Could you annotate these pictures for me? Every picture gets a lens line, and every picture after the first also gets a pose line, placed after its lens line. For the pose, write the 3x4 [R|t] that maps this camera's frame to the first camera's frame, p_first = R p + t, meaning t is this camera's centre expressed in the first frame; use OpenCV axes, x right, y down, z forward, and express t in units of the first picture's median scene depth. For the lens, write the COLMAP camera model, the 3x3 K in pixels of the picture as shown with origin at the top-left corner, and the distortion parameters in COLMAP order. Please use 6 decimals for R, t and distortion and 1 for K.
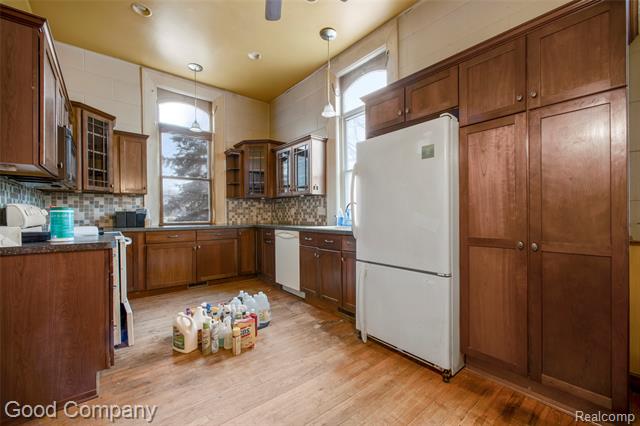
lens RADIAL K [[260.6, 0, 320.6], [0, 260.6, 211.0], [0, 0, 1]] dist [-0.002274, -0.000425]
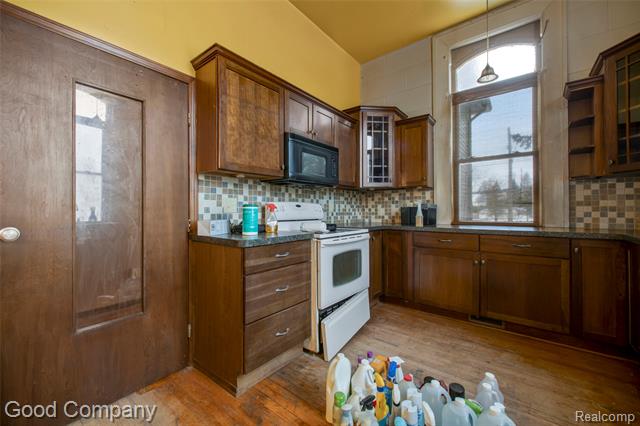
lens RADIAL K [[260.6, 0, 320.6], [0, 260.6, 211.0], [0, 0, 1]] dist [-0.002274, -0.000425]
pose [[0.205740, 0.003020, -0.978602, 0.071587], [0.014535, 0.999876, 0.006141, 0.005080], [0.978499, -0.015487, 0.205670, 0.484741]]
